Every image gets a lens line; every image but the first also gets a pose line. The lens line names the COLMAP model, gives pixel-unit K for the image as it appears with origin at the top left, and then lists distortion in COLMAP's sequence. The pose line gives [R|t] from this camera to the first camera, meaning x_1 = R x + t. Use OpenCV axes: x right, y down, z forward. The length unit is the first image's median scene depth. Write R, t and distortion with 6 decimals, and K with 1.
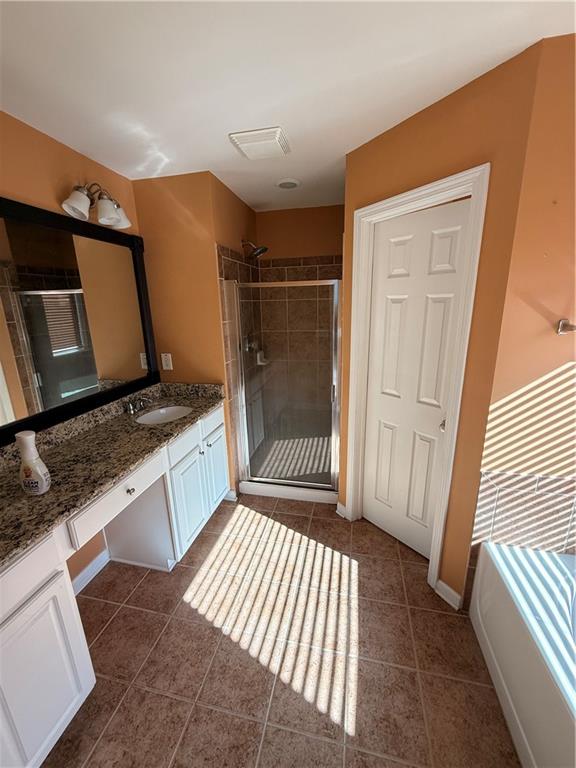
lens RADIAL K [[307.3, 0, 288.0], [0, 307.3, 384.0], [0, 0, 1]] dist [-0.001201, -0.000178]
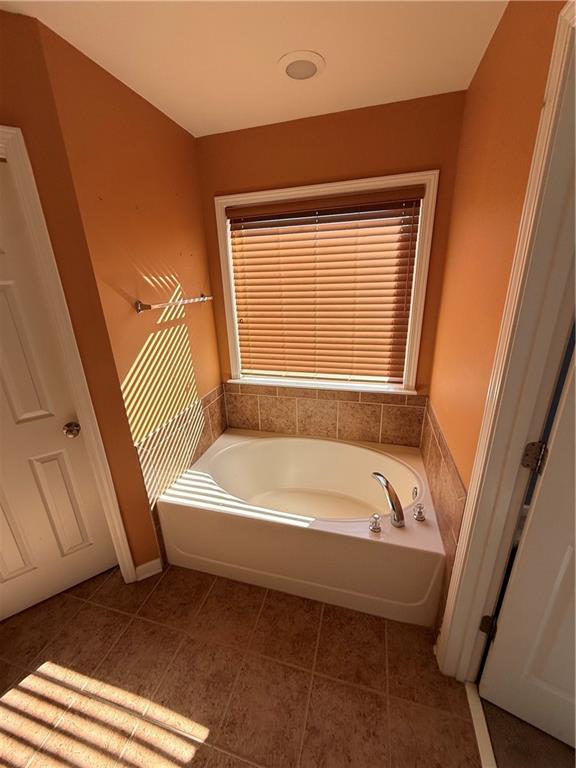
lens RADIAL K [[307.3, 0, 288.0], [0, 307.3, 384.0], [0, 0, 1]] dist [-0.001201, -0.000178]
pose [[0.048674, -0.309925, 0.949514, -0.301277], [0.286655, 0.914984, 0.283959, -0.068145], [-0.956797, 0.258361, 0.133378, 0.280032]]
